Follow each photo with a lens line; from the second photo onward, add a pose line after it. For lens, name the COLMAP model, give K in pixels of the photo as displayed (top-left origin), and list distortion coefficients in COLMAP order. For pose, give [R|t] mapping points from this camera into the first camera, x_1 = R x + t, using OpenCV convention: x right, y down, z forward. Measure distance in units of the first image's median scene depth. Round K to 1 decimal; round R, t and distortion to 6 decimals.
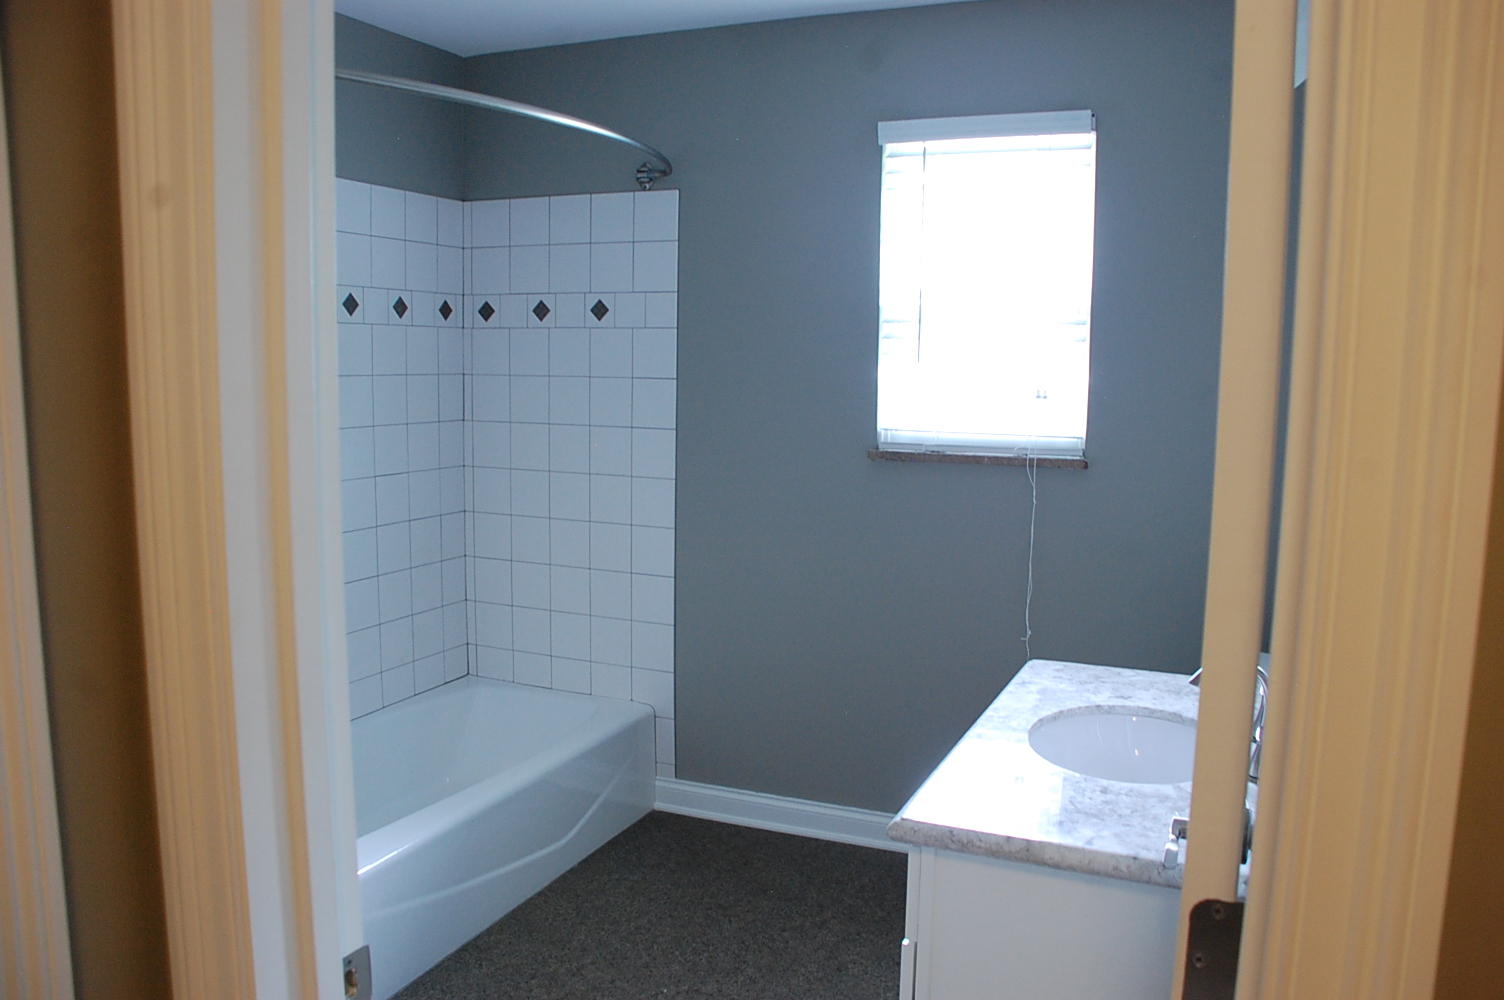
lens RADIAL K [[1183.0, 0, 756.9], [0, 1183.0, 518.9], [0, 0, 1]] dist [-0.159992, 0.115269]
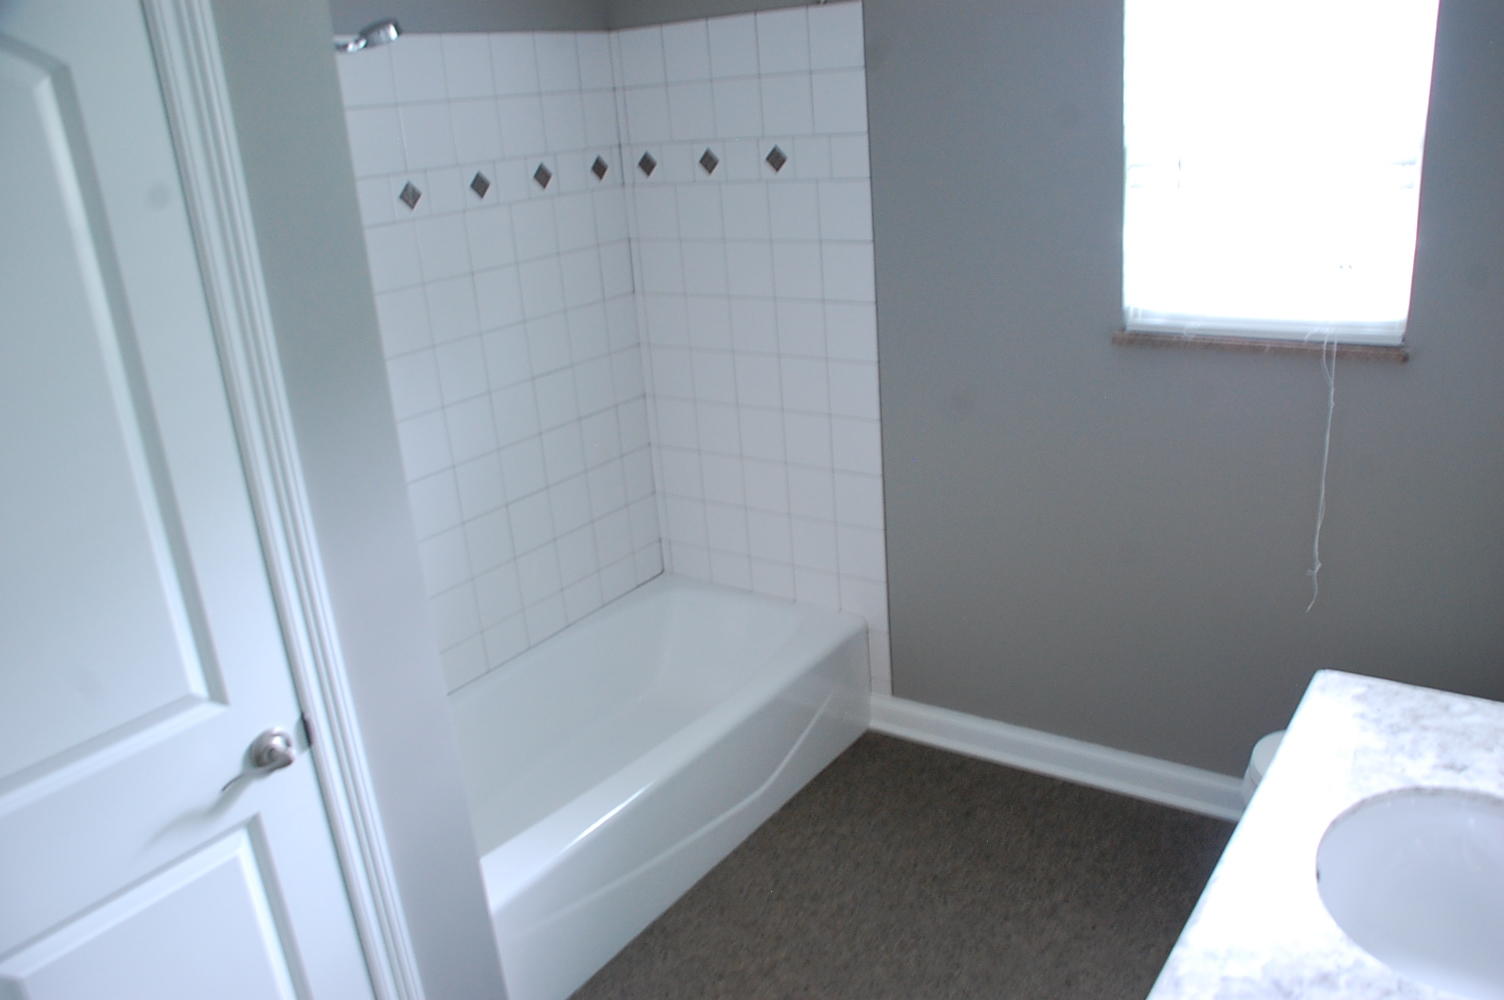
lens RADIAL K [[1183.0, 0, 756.9], [0, 1183.0, 518.9], [0, 0, 1]] dist [-0.159992, 0.115269]
pose [[0.975622, -0.013952, -0.219014, 0.032237], [0.062099, 0.974741, 0.214533, -0.125790], [0.210489, -0.222904, 0.951845, 0.191737]]
